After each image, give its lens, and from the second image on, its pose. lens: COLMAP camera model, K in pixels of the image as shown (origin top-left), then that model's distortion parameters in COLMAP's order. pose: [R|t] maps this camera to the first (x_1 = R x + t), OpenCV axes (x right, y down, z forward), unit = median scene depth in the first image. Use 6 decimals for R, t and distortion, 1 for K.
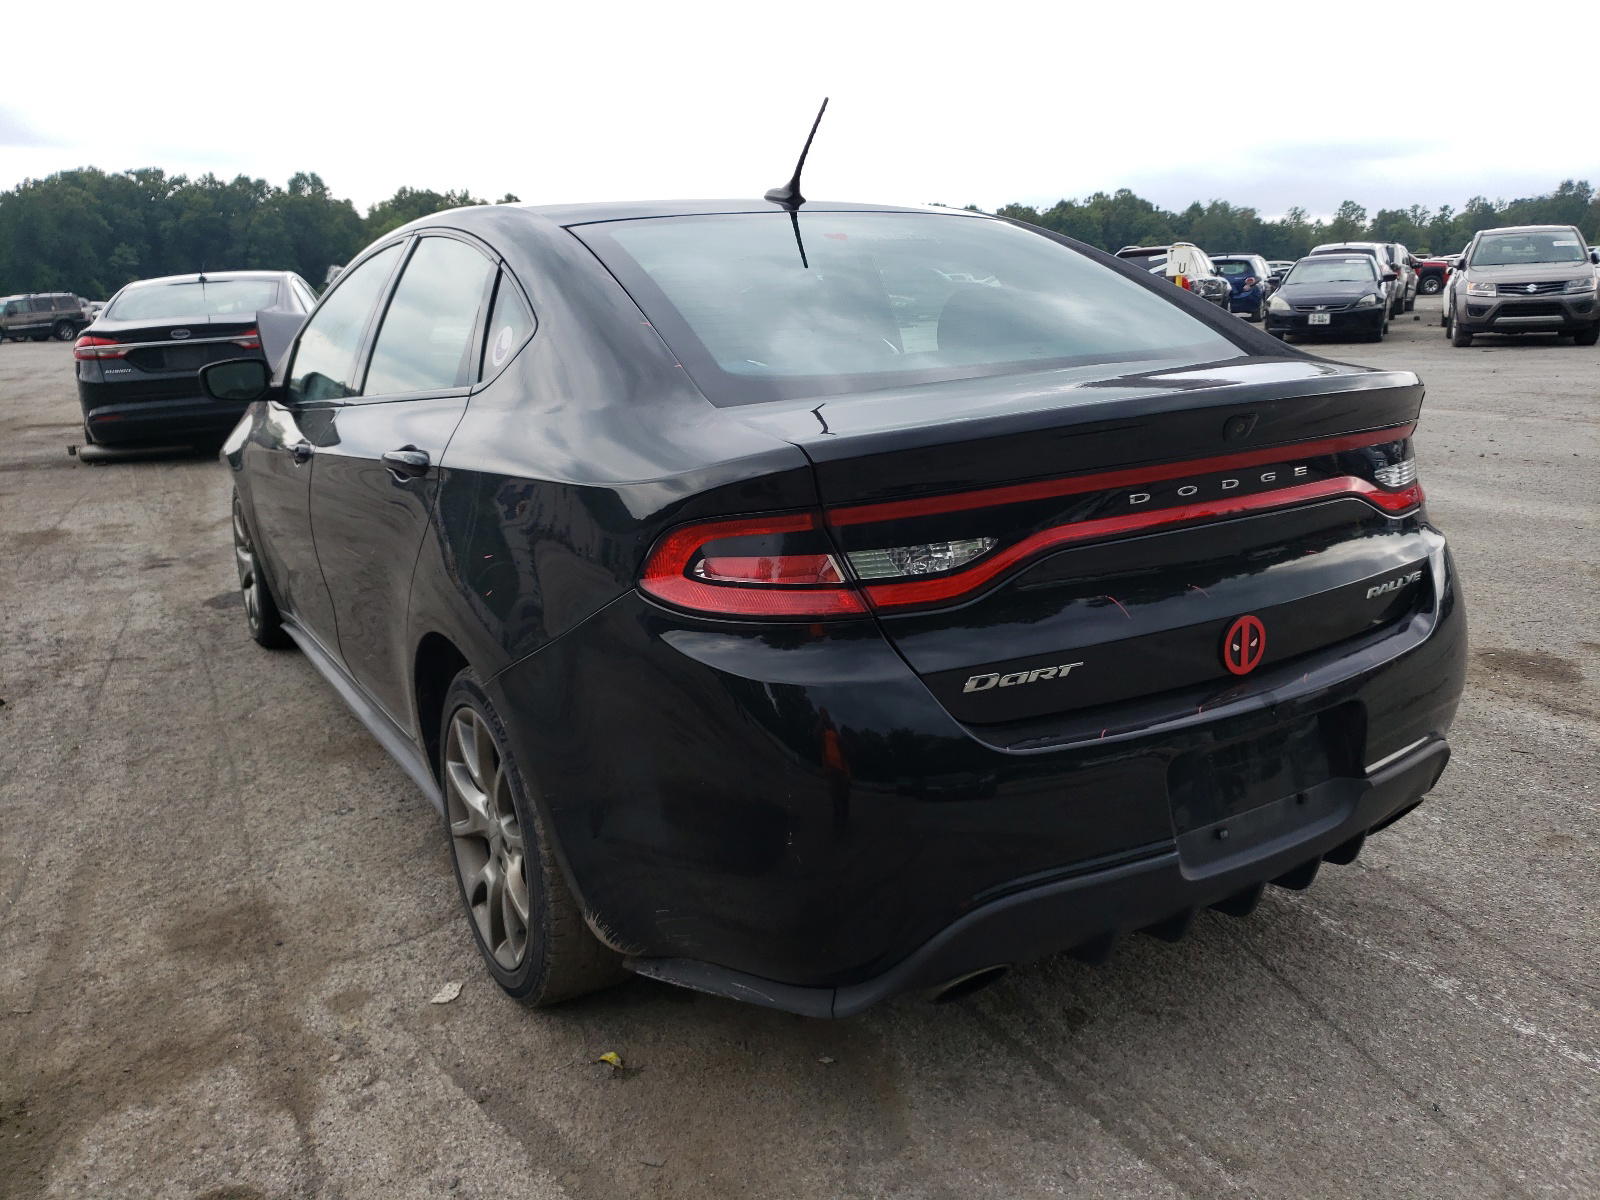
lens RADIAL K [[1253.3, 0, 818.7], [0, 1253.3, 599.5], [0, 0, 1]] dist [0.001951, 0.083976]
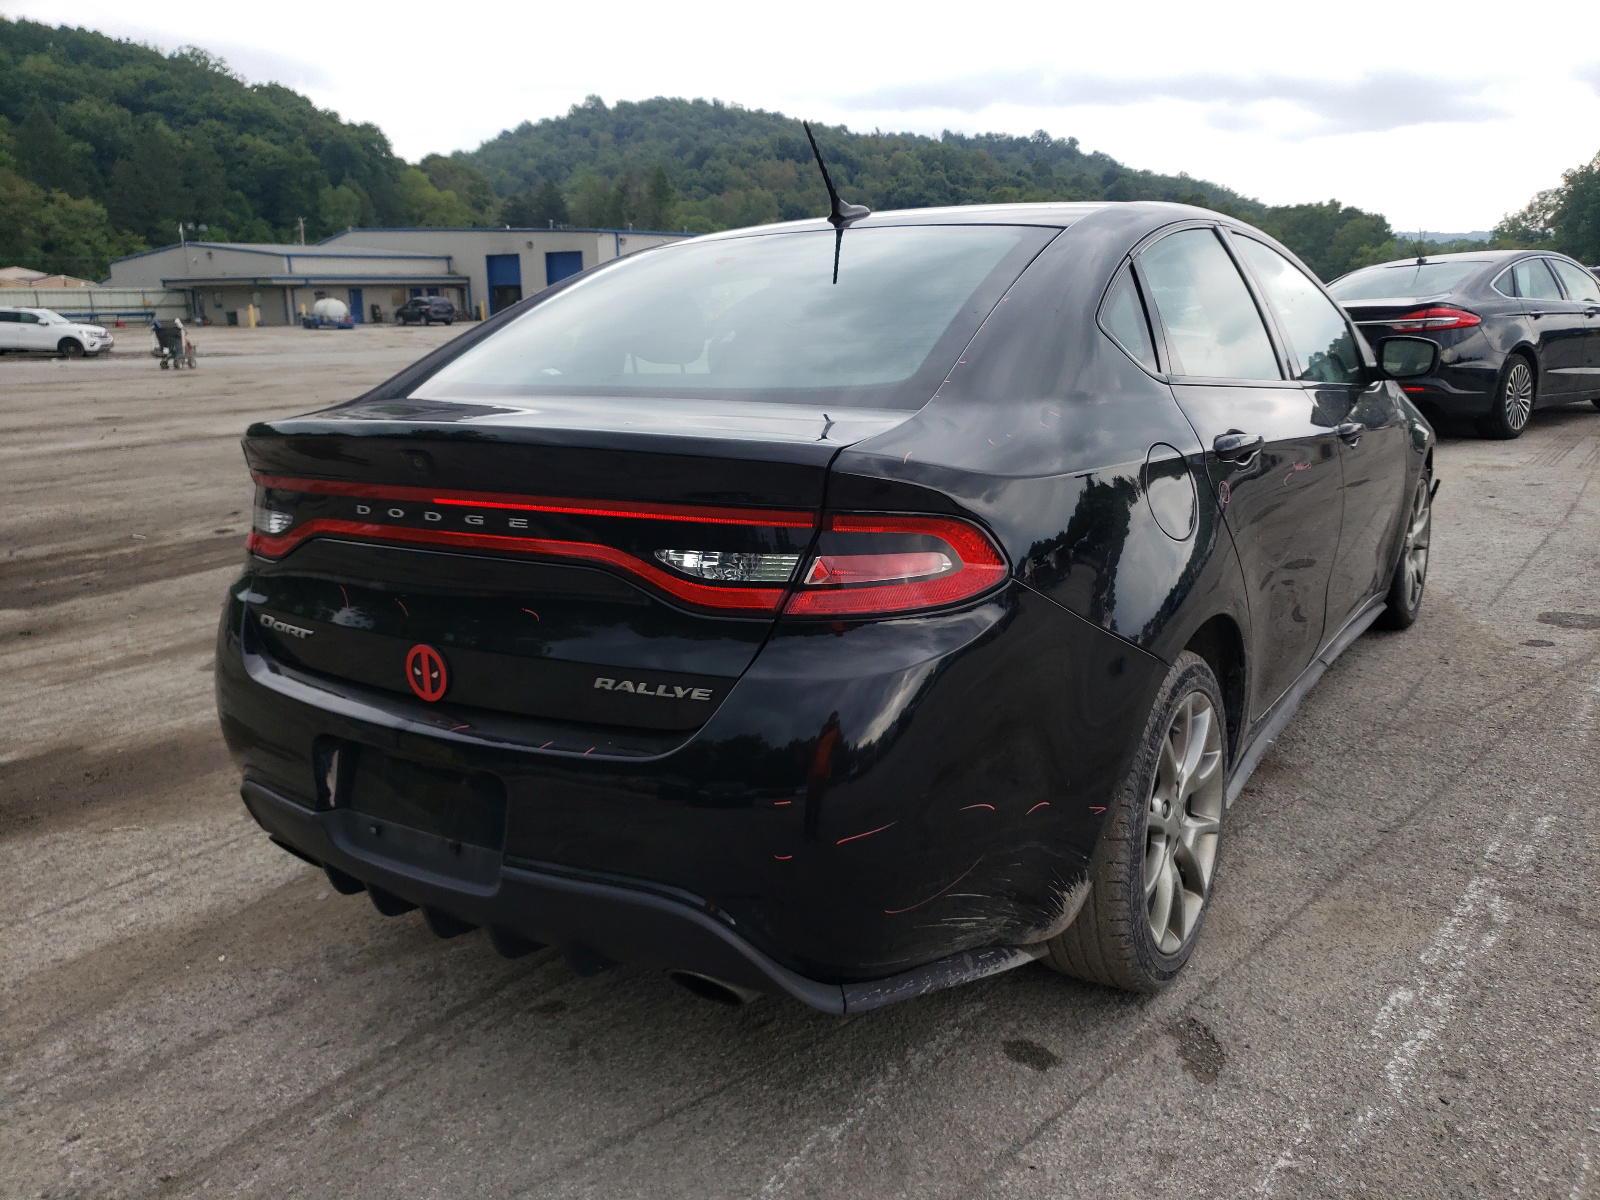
lens RADIAL K [[1253.3, 0, 818.7], [0, 1253.3, 599.5], [0, 0, 1]] dist [0.001951, 0.083976]
pose [[0.417197, 0.221365, -0.881444, 1.291082], [-0.200994, 0.968339, 0.148055, -0.226097], [0.886312, 0.115397, 0.448481, 0.768244]]
